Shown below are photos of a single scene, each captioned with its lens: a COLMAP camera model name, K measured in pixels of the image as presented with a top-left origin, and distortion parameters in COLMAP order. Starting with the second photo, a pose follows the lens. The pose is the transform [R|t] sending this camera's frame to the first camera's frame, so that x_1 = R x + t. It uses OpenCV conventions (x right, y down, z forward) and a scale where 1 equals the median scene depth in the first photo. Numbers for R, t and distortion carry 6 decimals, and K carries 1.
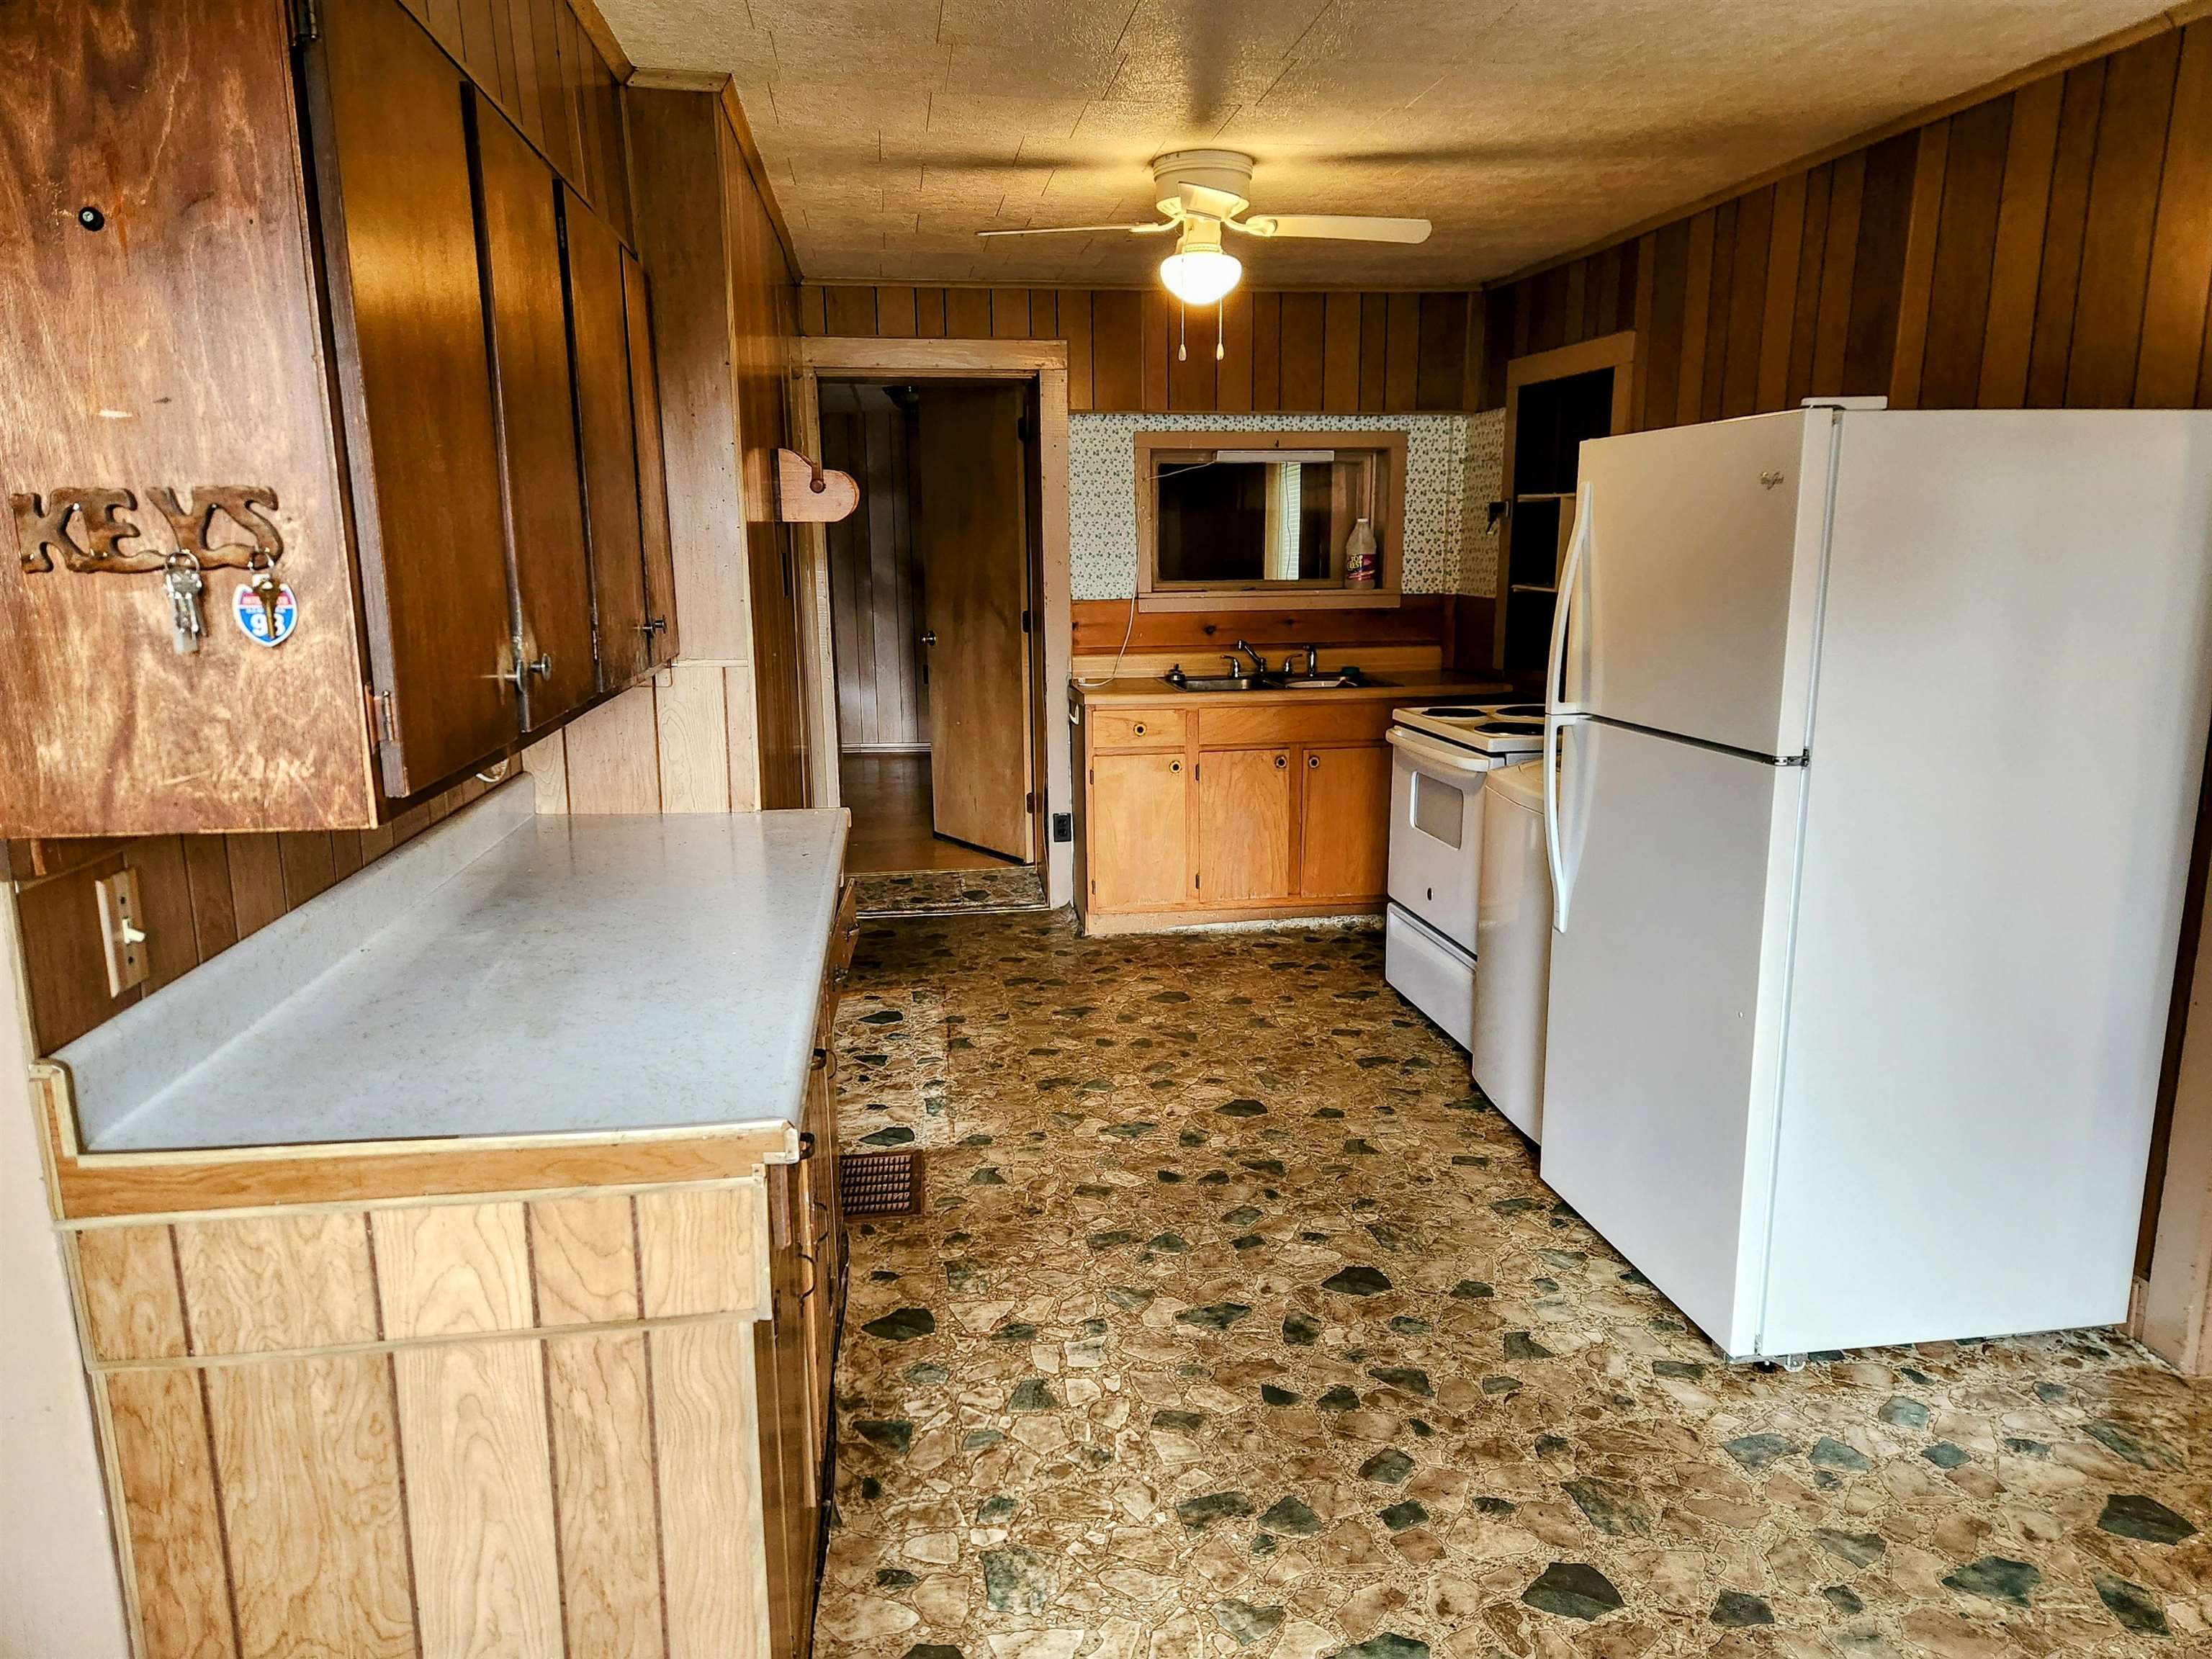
lens RADIAL K [[1461.8, 0, 1119.8], [0, 1461.8, 846.0], [0, 0, 1]] dist [0.054417, -0.041620]
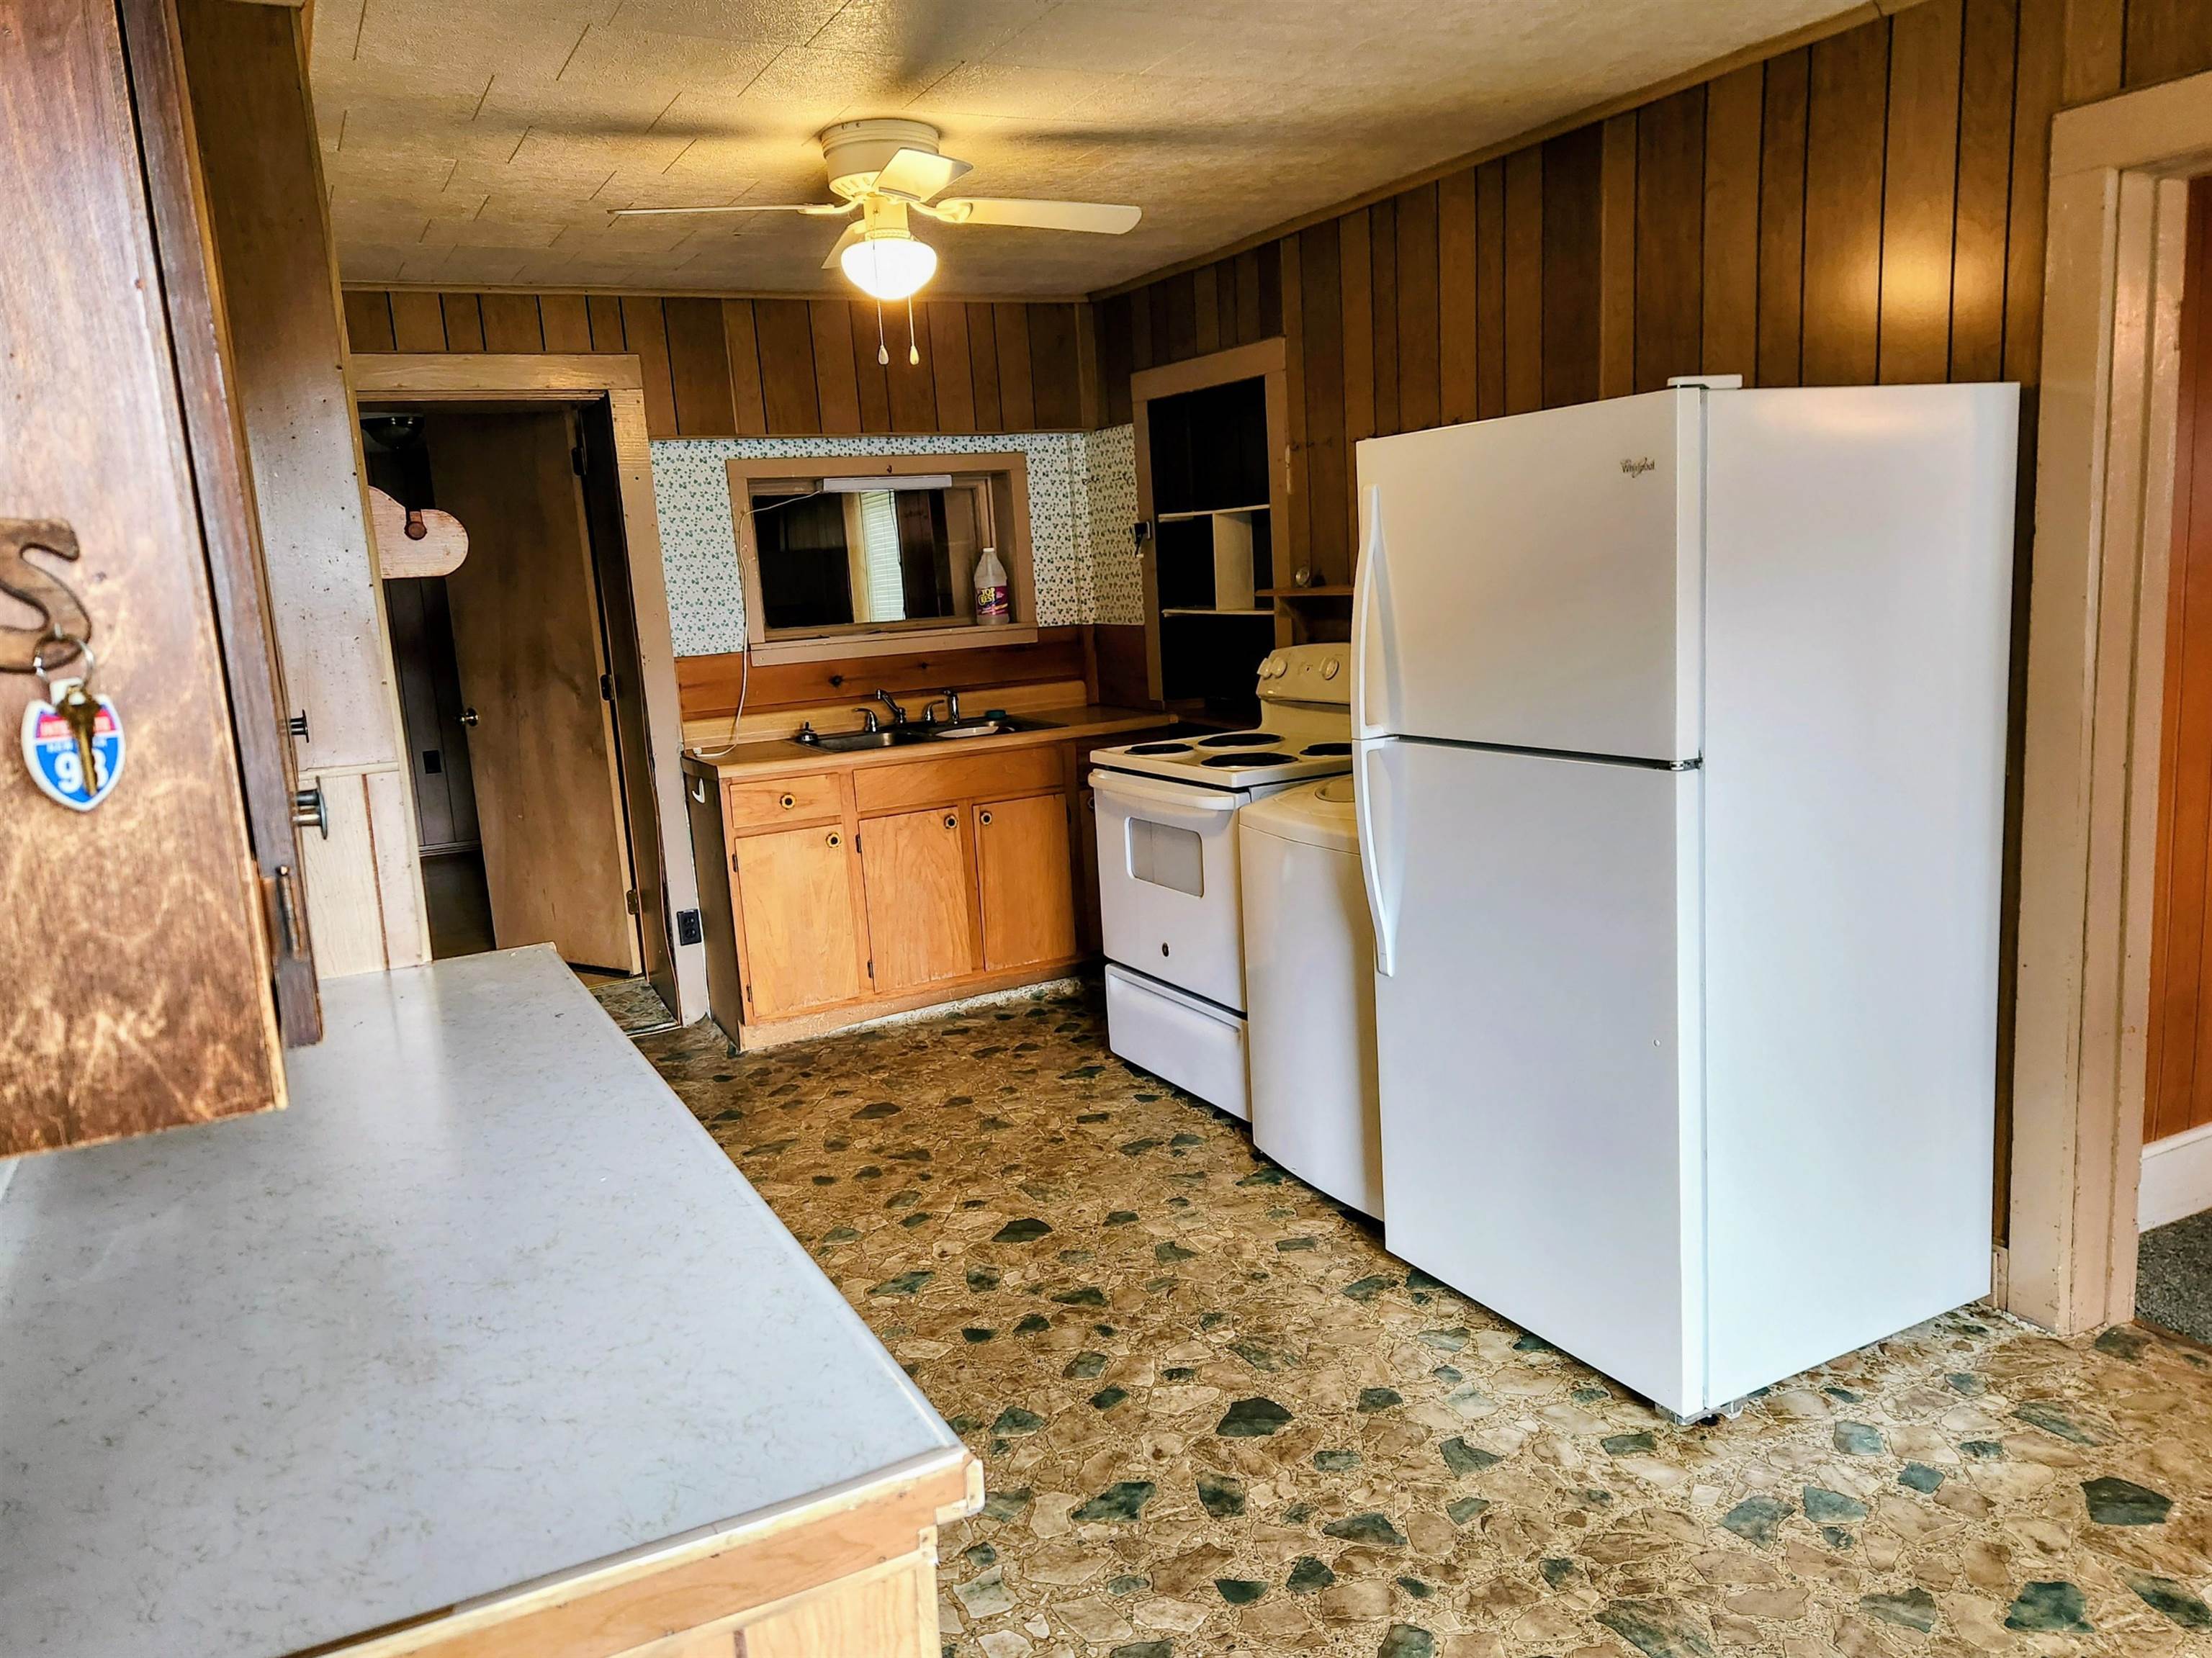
lens RADIAL K [[1557.3, 0, 1098.2], [0, 1557.3, 828.9], [0, 0, 1]] dist [0.062578, -0.052947]
pose [[0.946540, -0.106791, 0.304398, -0.170454], [0.121303, 0.992189, -0.029111, -0.028204], [-0.298912, 0.064479, 0.952100, 0.144965]]
